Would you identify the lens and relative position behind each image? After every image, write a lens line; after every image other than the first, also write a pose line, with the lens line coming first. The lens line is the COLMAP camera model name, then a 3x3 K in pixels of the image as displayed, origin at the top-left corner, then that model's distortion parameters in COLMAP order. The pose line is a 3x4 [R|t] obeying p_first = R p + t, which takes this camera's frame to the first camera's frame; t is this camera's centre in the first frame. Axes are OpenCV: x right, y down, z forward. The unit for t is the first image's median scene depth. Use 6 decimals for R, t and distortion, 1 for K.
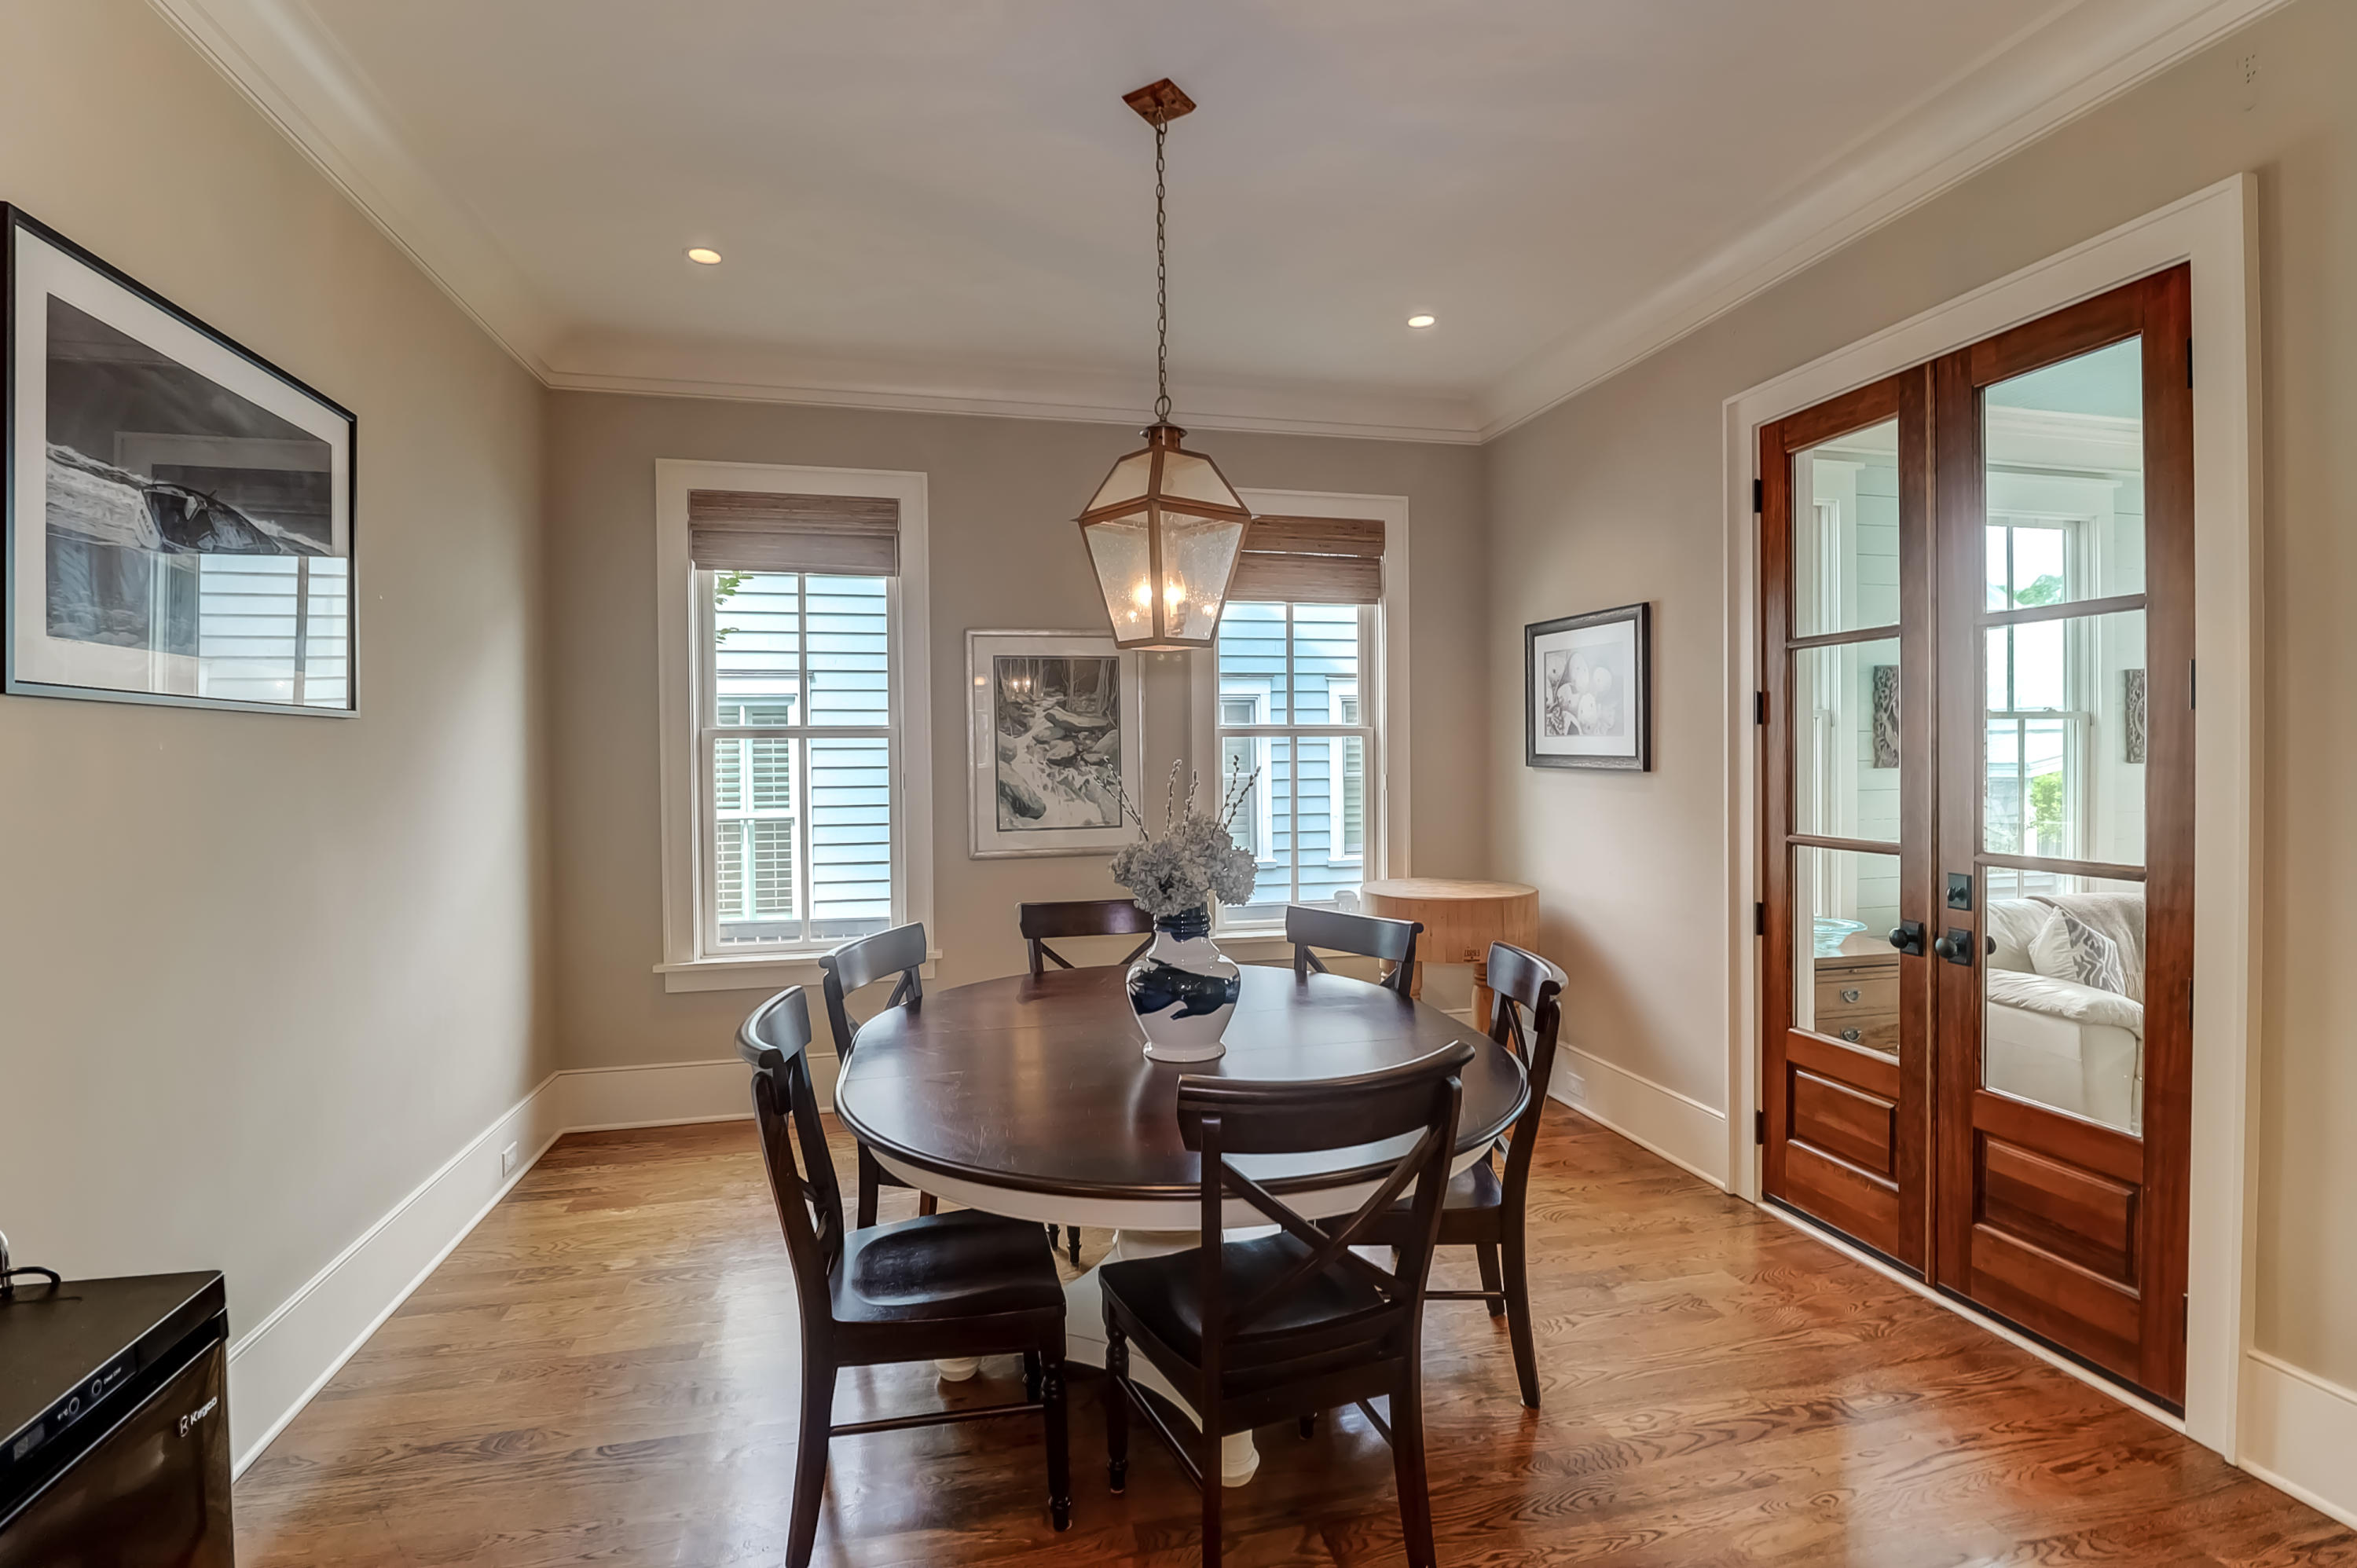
lens RADIAL K [[1087.9, 0, 1190.3], [0, 1087.9, 774.2], [0, 0, 1]] dist [0.001279, -0.013012]
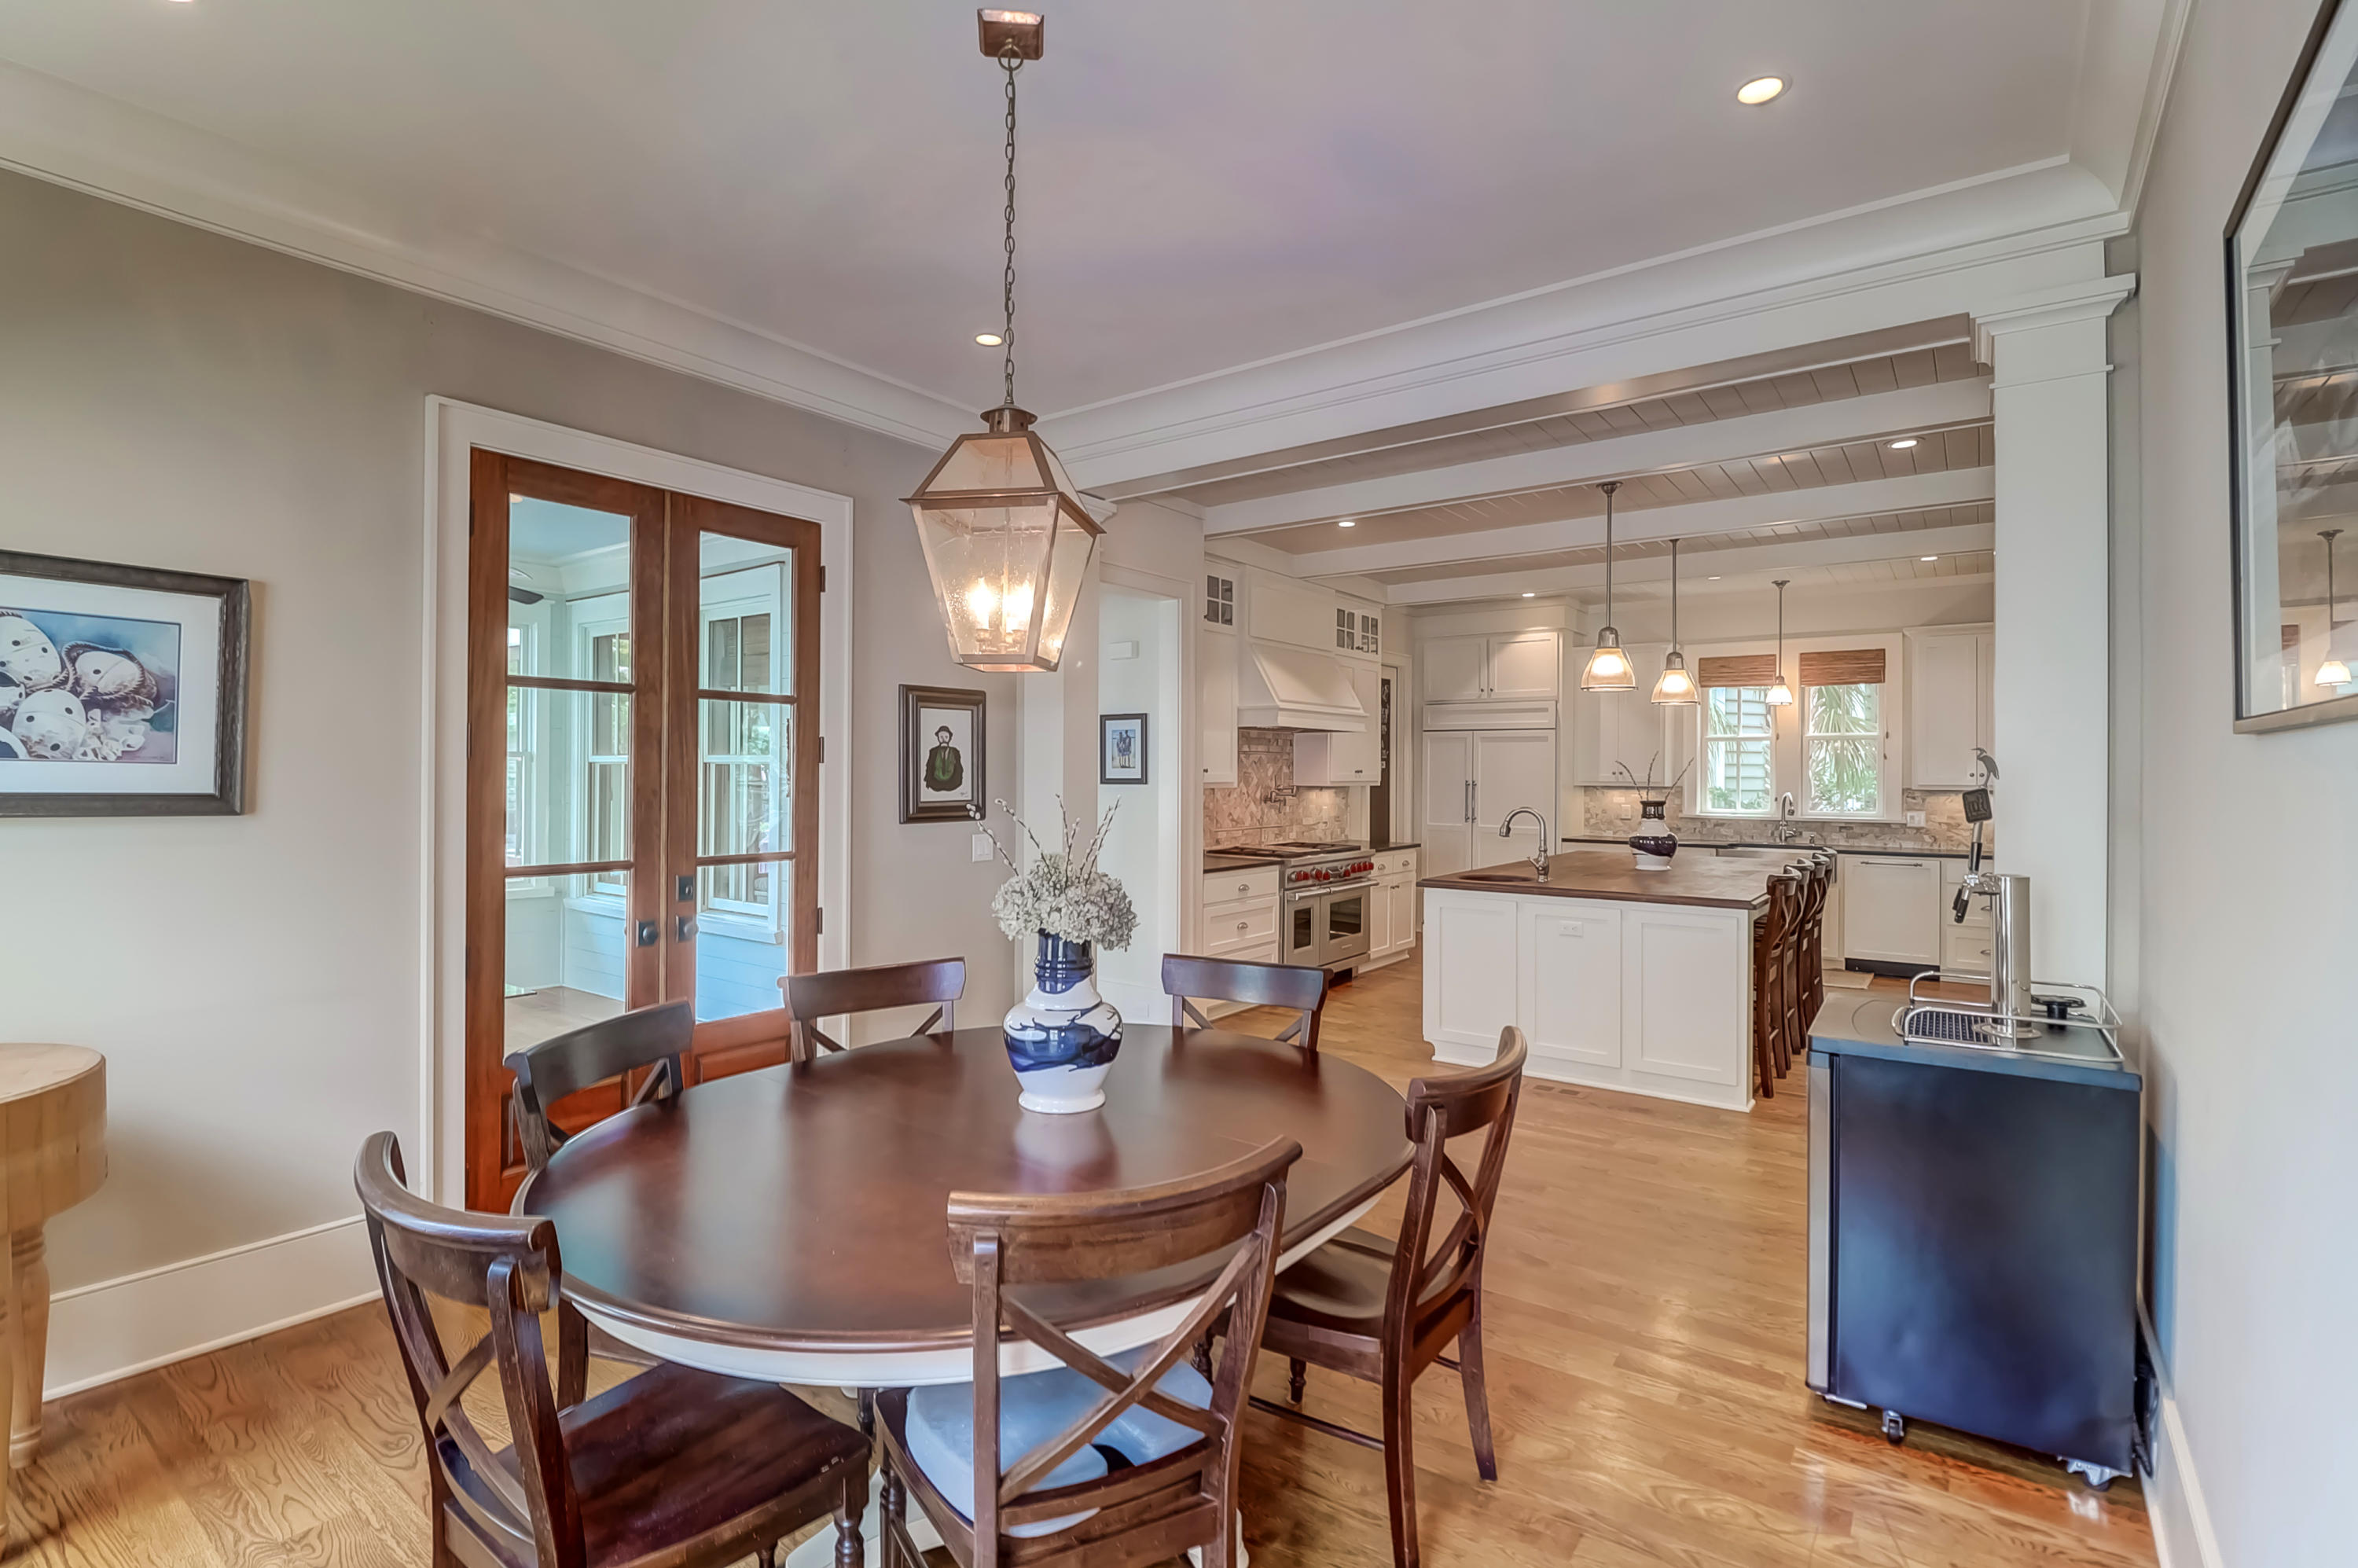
lens RADIAL K [[1088.4, 0, 1175.1], [0, 1088.4, 773.8], [0, 0, 1]] dist [0.001279, -0.013012]
pose [[-0.642304, 0.004496, 0.766437, -0.455687], [0.013013, 0.999903, 0.005040, -0.021328], [-0.766339, 0.013211, -0.642300, 0.864273]]
